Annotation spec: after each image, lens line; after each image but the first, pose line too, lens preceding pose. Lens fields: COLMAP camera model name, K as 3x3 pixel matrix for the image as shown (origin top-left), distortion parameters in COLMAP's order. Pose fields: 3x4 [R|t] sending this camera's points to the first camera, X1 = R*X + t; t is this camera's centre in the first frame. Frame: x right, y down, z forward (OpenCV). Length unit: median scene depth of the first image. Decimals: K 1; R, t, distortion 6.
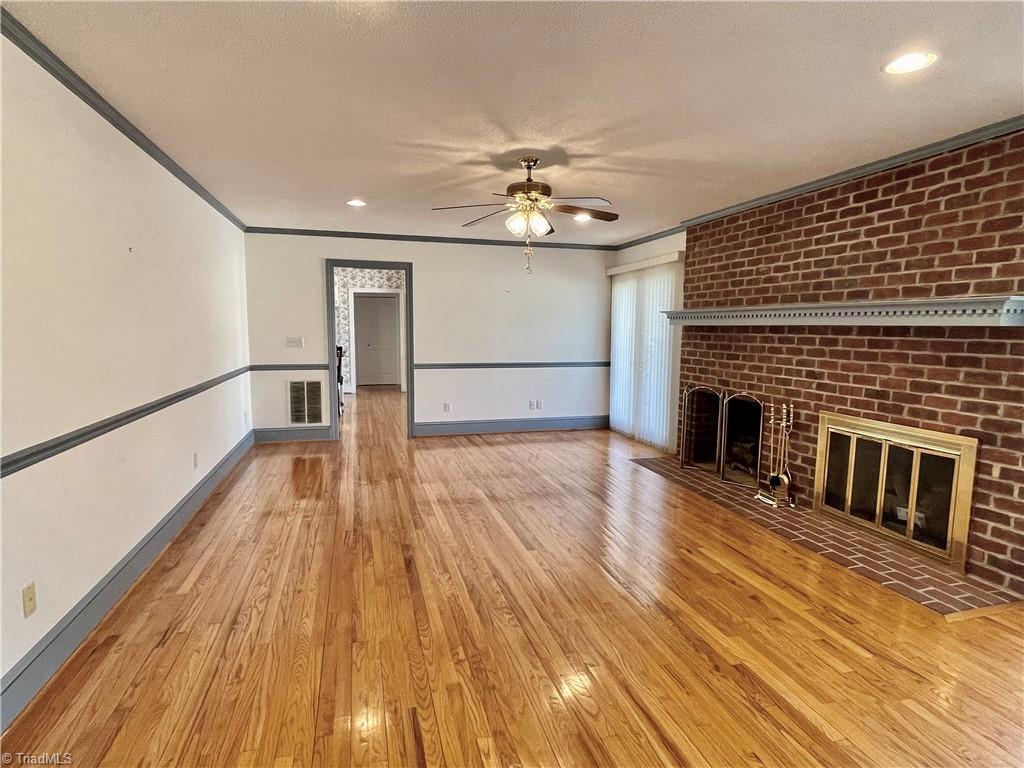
lens RADIAL K [[553.2, 0, 512.0], [0, 553.2, 384.0], [0, 0, 1]] dist [-0.002442, 0.014181]
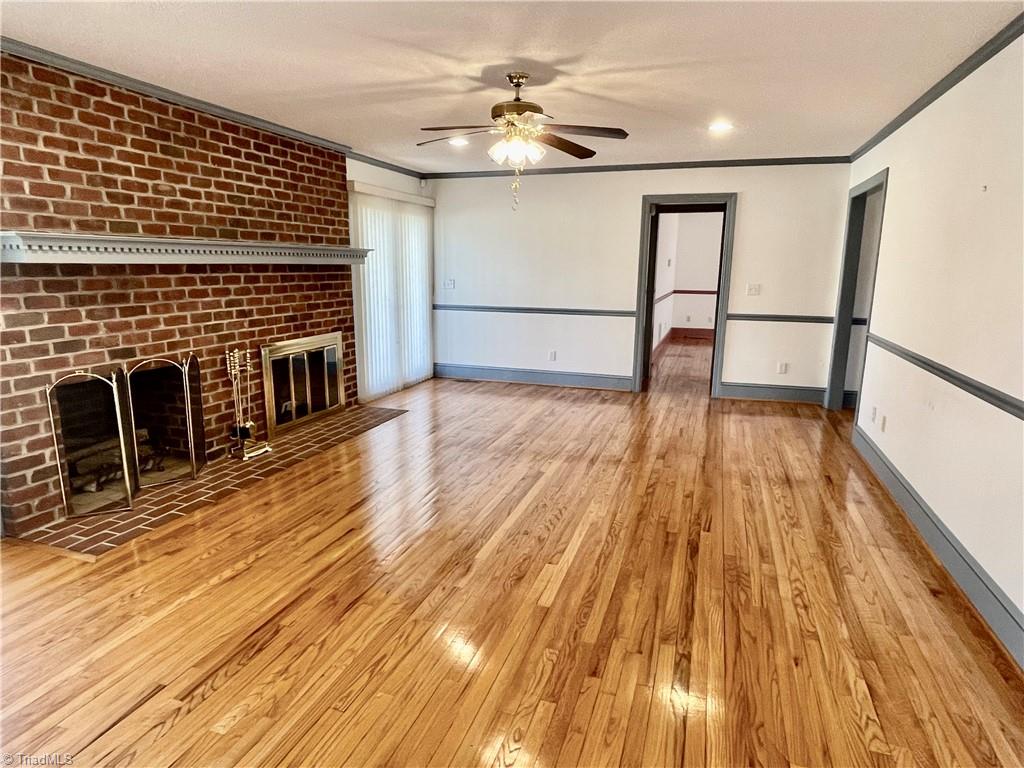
lens RADIAL K [[608.9, 0, 508.5], [0, 608.9, 398.3], [0, 0, 1]] dist [-0.004808, -0.001712]
pose [[-0.819106, -0.130808, 0.558529, -0.488803], [0.053318, 0.952078, 0.301171, -0.178869], [-0.571159, 0.276471, -0.772879, 1.640540]]
